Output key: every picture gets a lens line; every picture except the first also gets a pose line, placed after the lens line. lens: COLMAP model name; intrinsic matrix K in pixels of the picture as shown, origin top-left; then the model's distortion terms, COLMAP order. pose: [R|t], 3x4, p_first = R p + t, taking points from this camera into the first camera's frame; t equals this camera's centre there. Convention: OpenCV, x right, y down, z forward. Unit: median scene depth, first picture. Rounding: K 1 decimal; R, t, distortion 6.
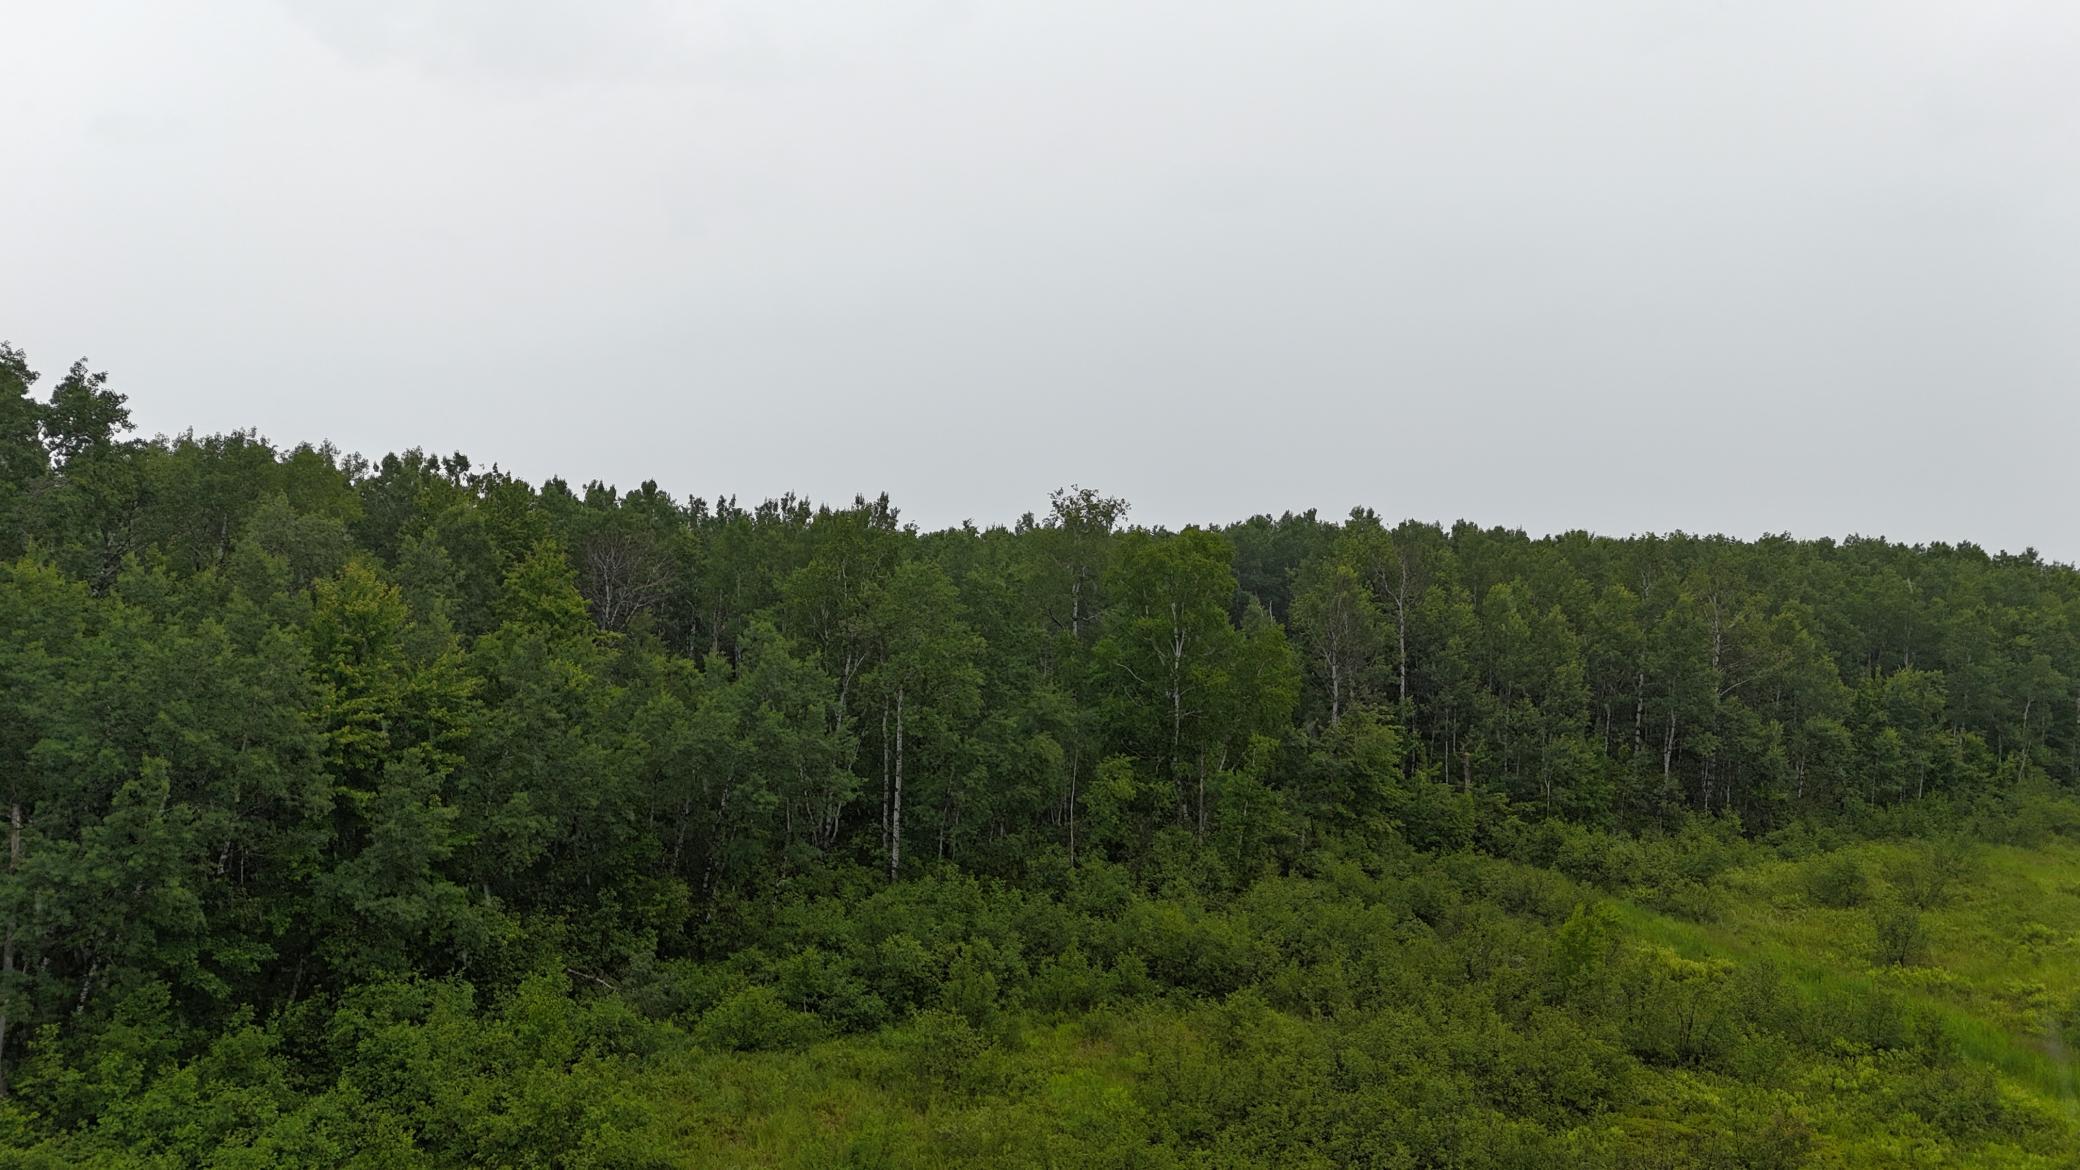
lens RADIAL K [[1529.1, 0, 1047.7], [0, 1529.1, 581.7], [0, 0, 1]] dist [0.070979, -0.063689]
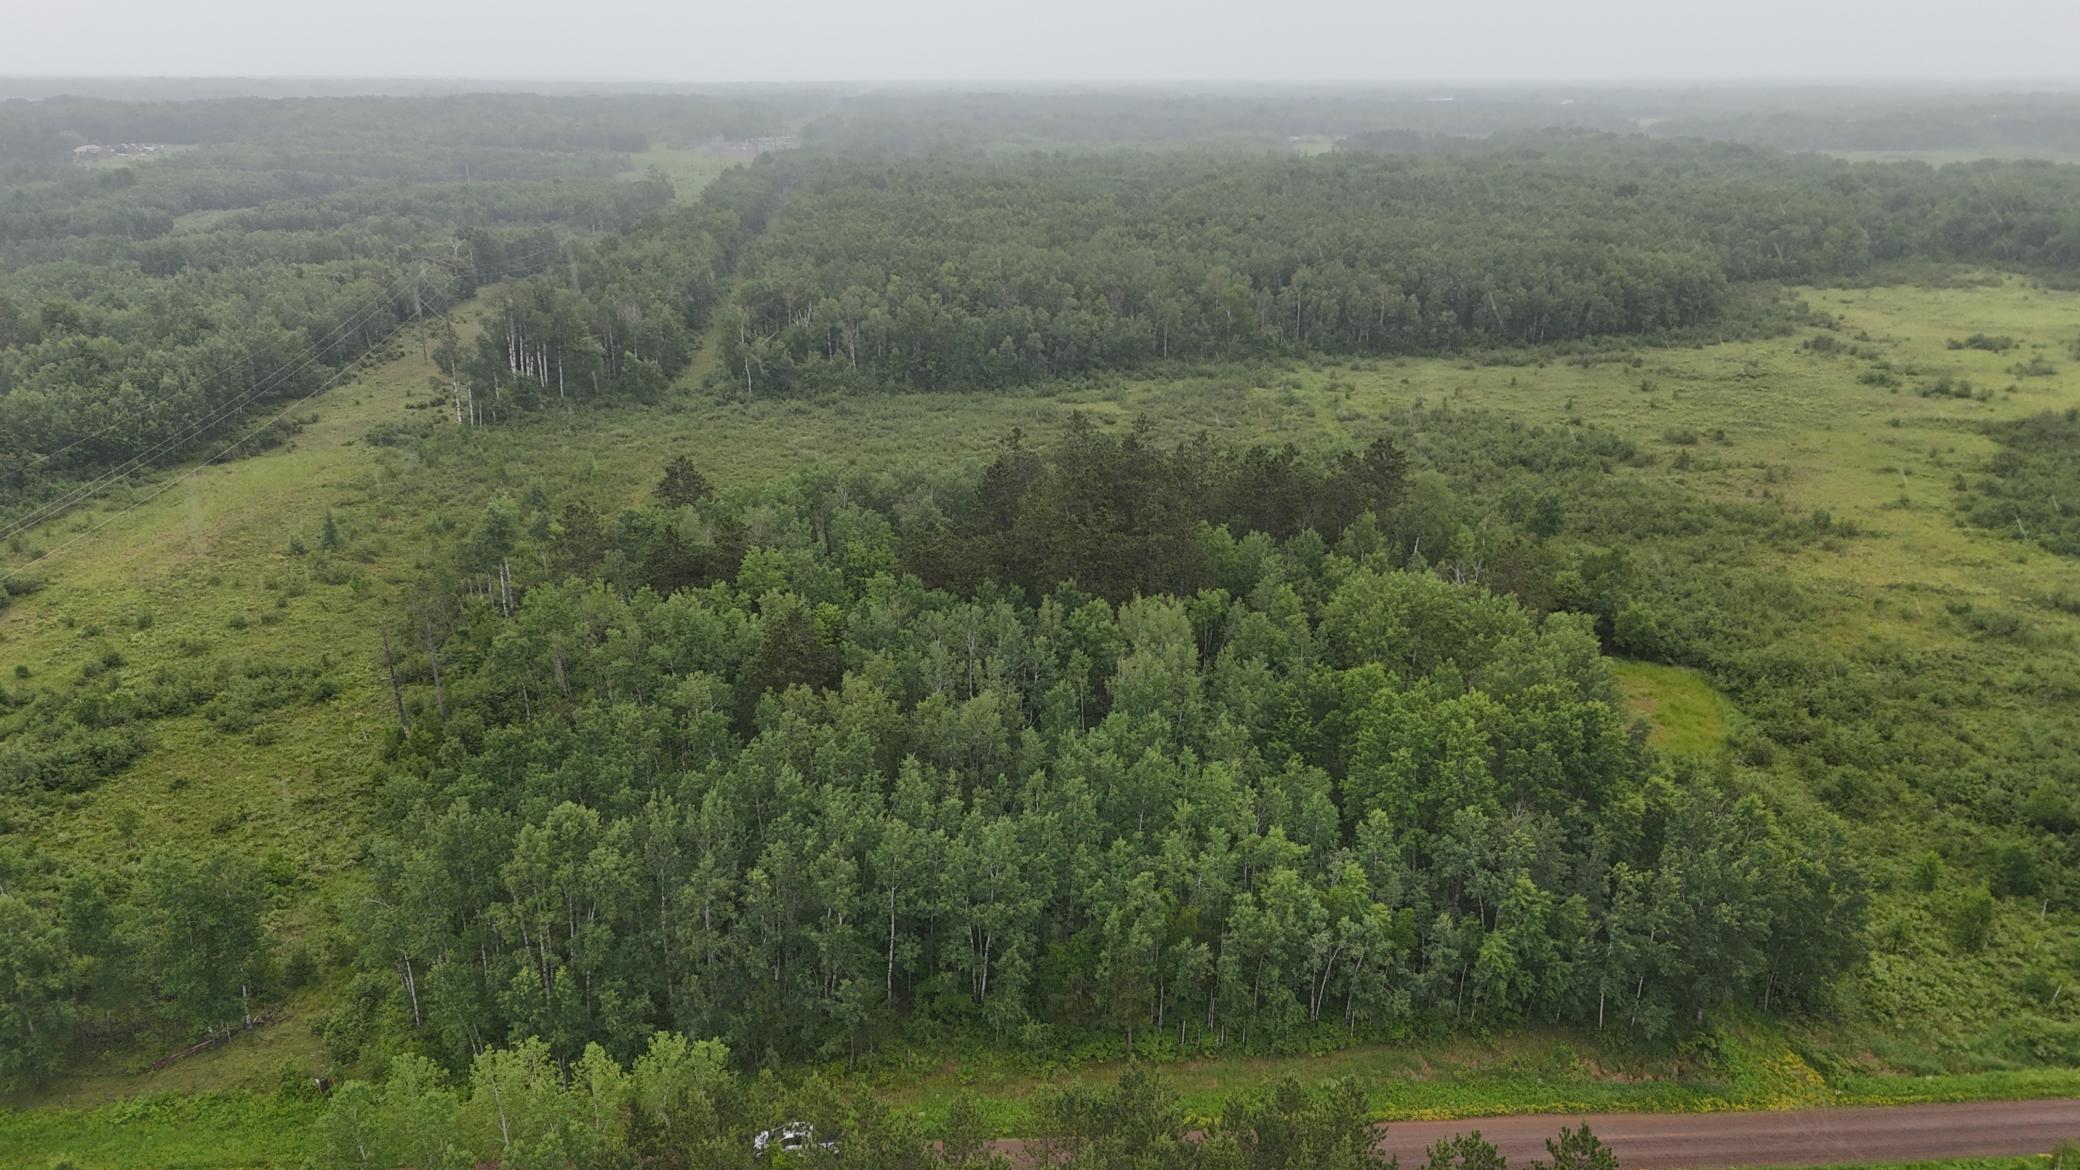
lens RADIAL K [[1529.1, 0, 1045.8], [0, 1529.1, 588.3], [0, 0, 1]] dist [0.070979, -0.063689]
pose [[0.966290, 0.073677, -0.246690, 0.993589], [0.011234, 0.945200, 0.326298, -0.906638], [0.257212, -0.318070, 0.912510, -4.809644]]
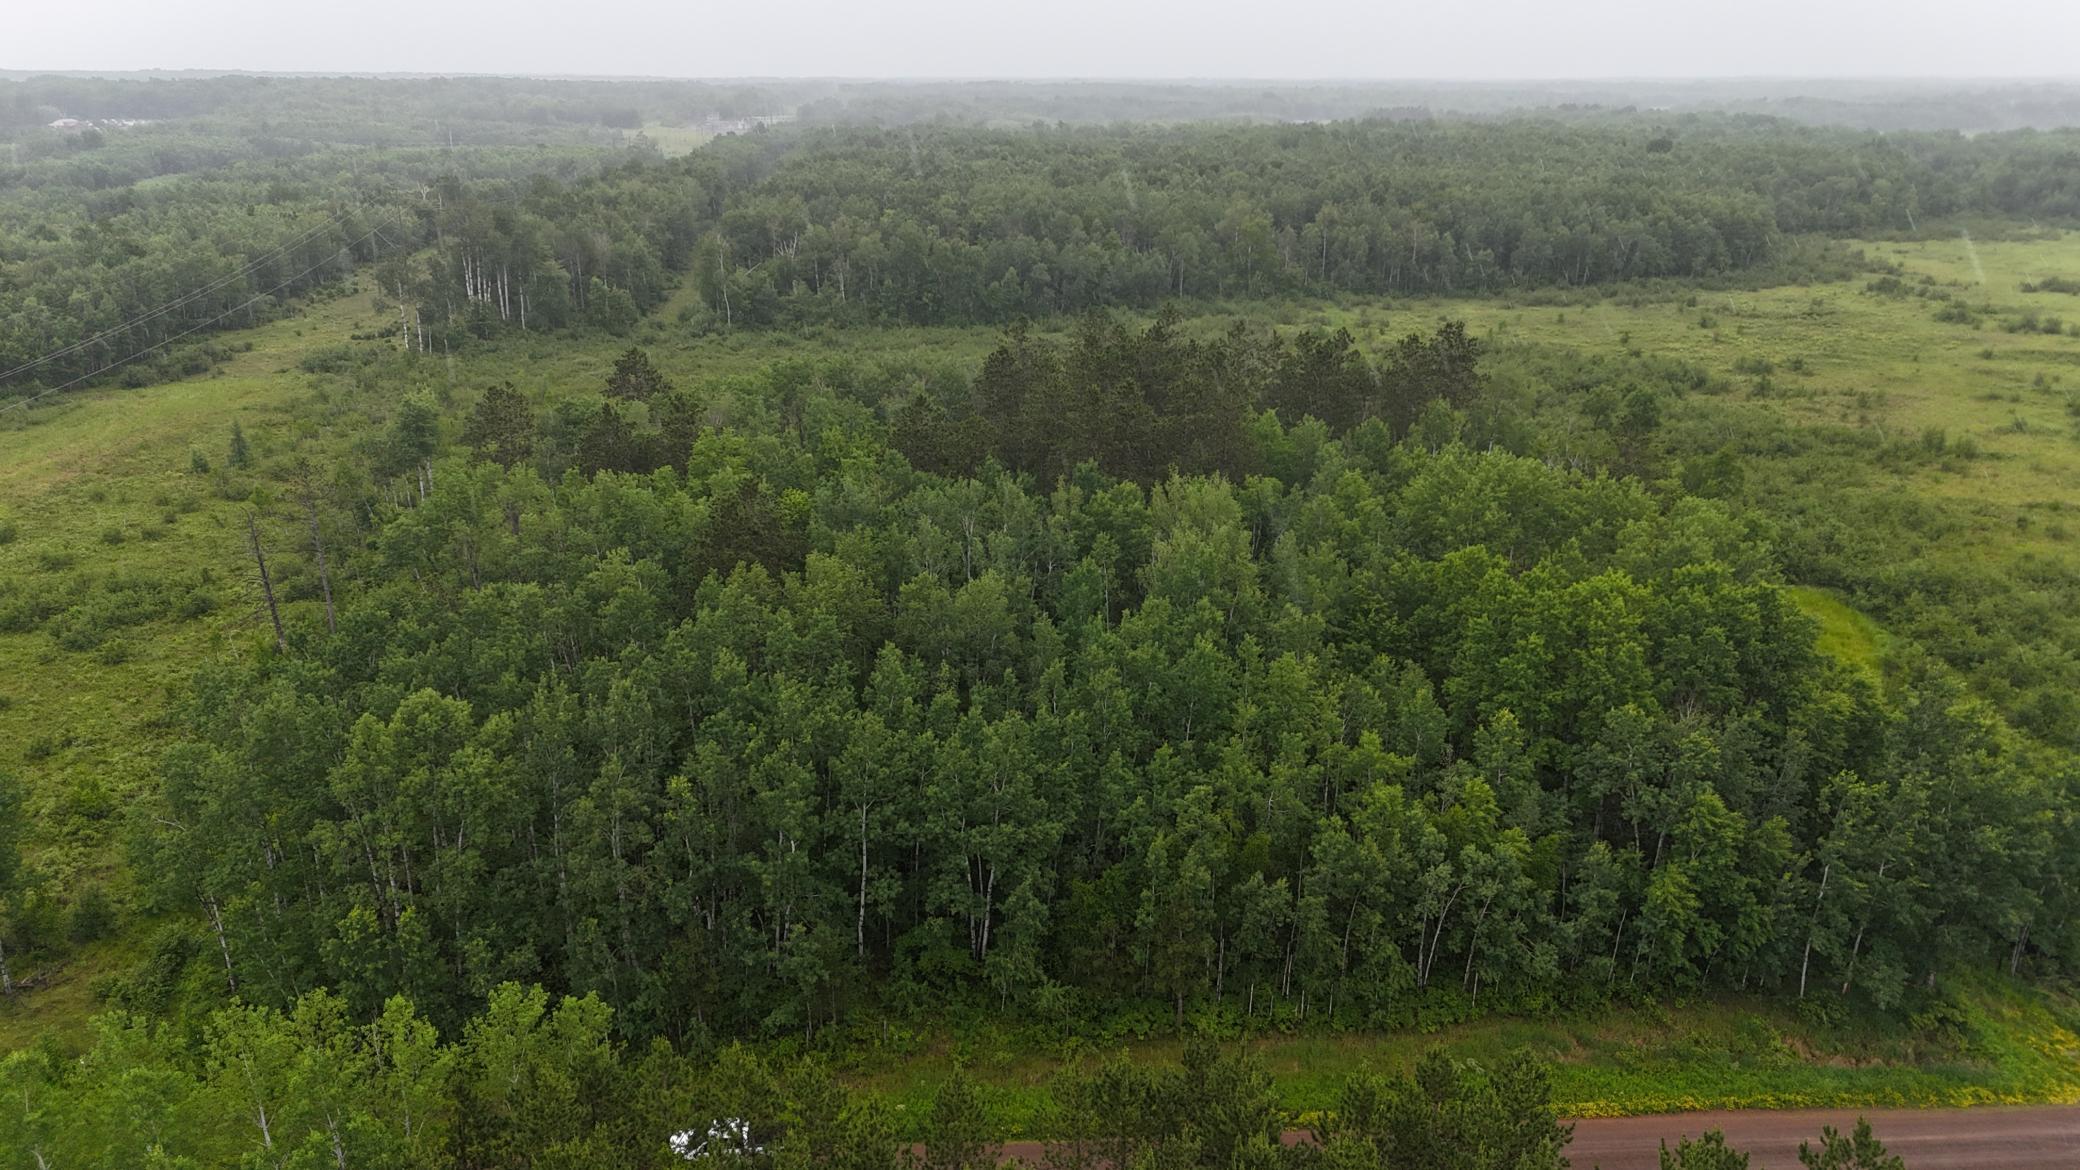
lens RADIAL K [[1529.1, 0, 1045.9], [0, 1529.1, 587.2], [0, 0, 1]] dist [0.070979, -0.063689]
pose [[0.966138, 0.074342, -0.247085, 0.876259], [0.010277, 0.945749, 0.324736, -0.610085], [0.257822, -0.316279, 0.912960, -4.457032]]
